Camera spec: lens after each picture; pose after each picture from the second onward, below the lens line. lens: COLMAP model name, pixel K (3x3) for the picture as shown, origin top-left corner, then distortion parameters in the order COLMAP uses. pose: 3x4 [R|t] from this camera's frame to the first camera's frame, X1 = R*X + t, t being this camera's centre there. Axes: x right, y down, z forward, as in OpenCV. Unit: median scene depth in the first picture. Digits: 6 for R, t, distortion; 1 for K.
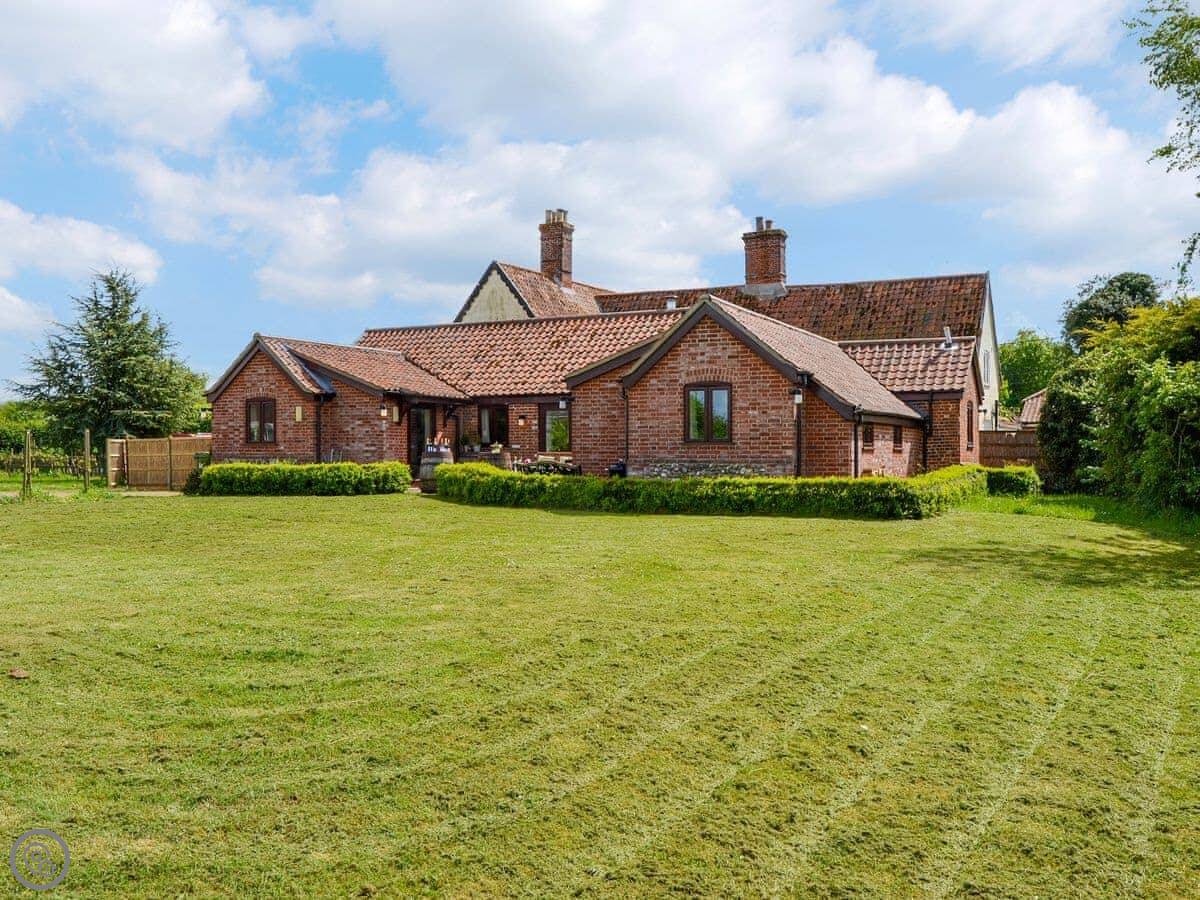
lens RADIAL K [[1087.6, 0, 599.9], [0, 1087.6, 454.8], [0, 0, 1]] dist [-0.119858, -0.014063]
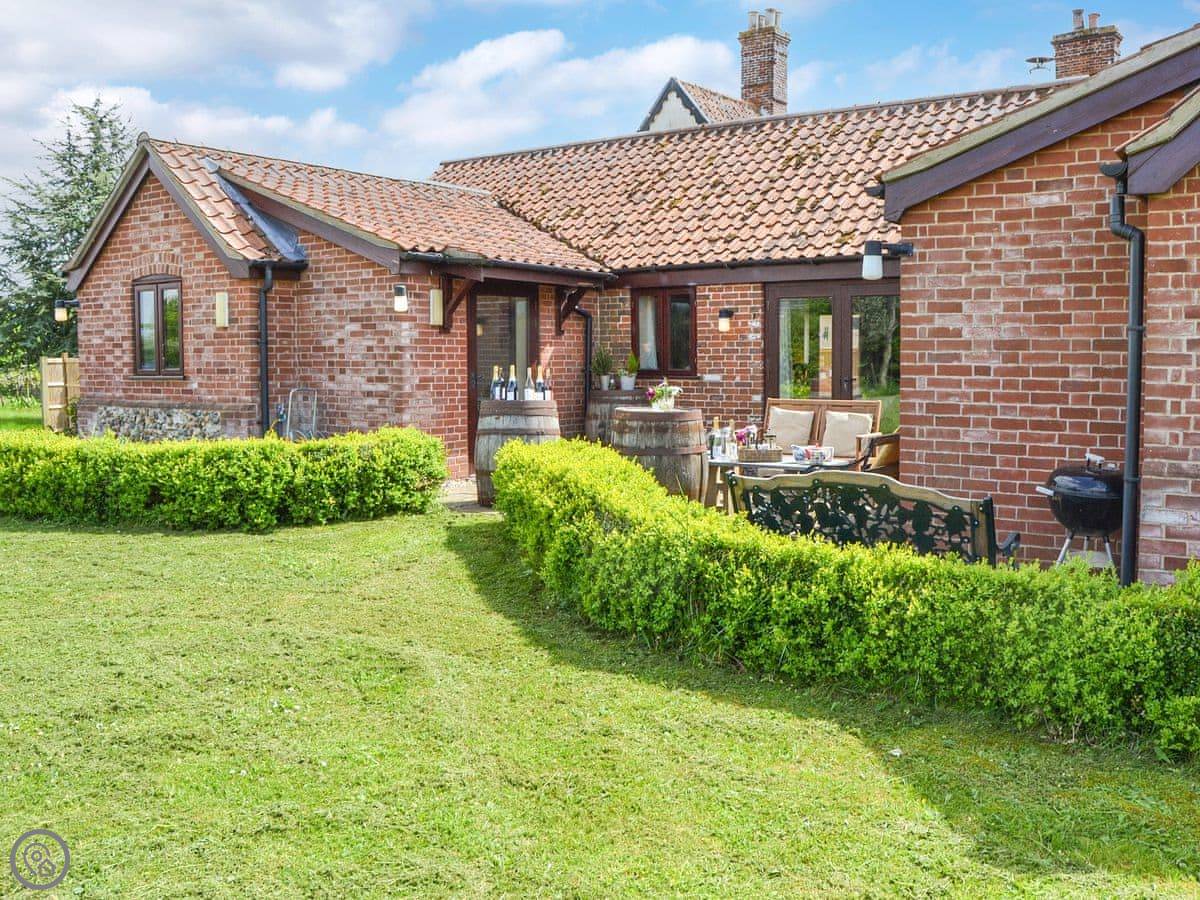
lens RADIAL K [[1150.7, 0, 609.4], [0, 1150.7, 456.6], [0, 0, 1]] dist [-0.090861, 0.000000]
pose [[0.987903, 0.011816, -0.154620, -0.048770], [0.001221, 0.996469, 0.083951, -0.016635], [0.155066, -0.083124, 0.984401, 0.557581]]
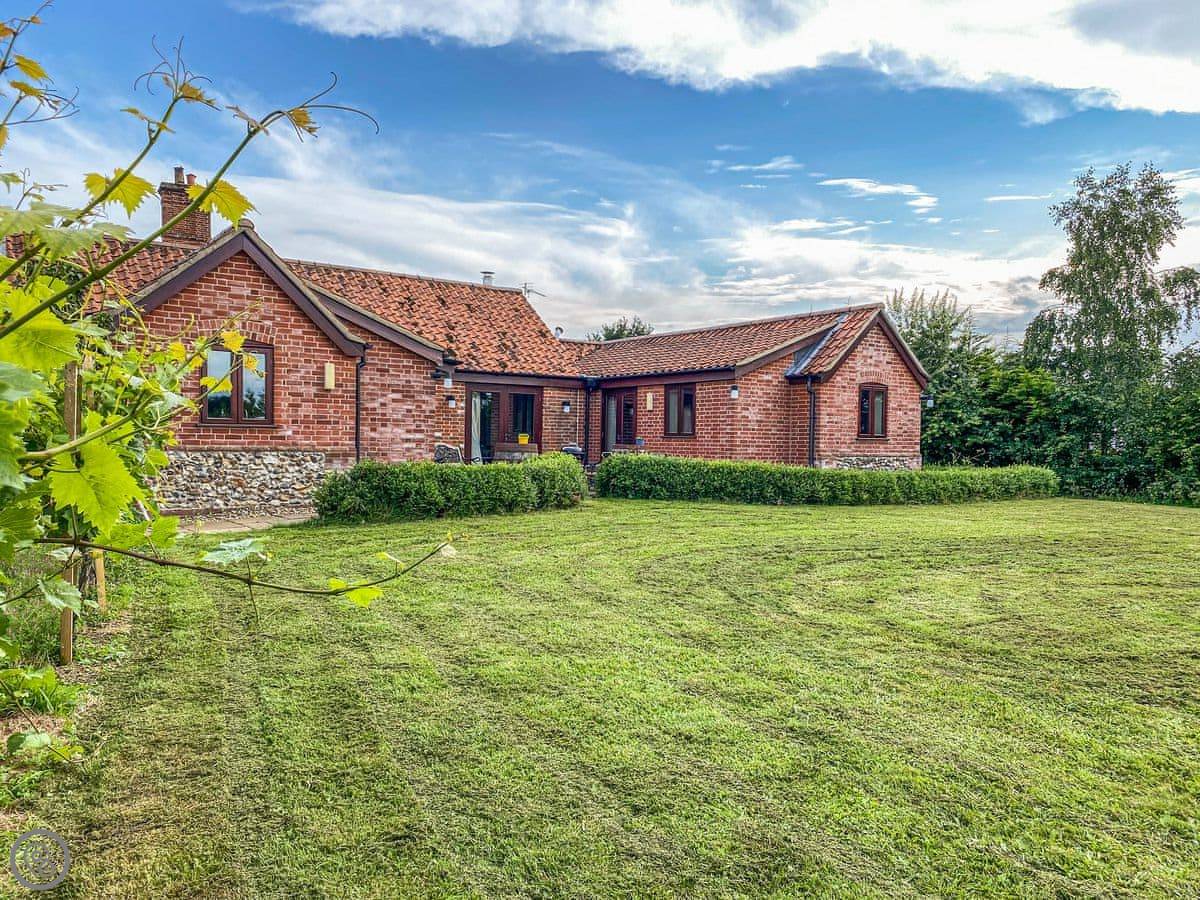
lens RADIAL K [[945.7, 0, 601.4], [0, 945.7, 448.4], [0, 0, 1]] dist [0.011843, -0.057281]
pose [[0.431407, 0.000580, 0.902157, -0.683747], [-0.009118, 0.999952, 0.003717, -0.001550], [-0.902111, -0.009829, 0.431391, 0.639510]]
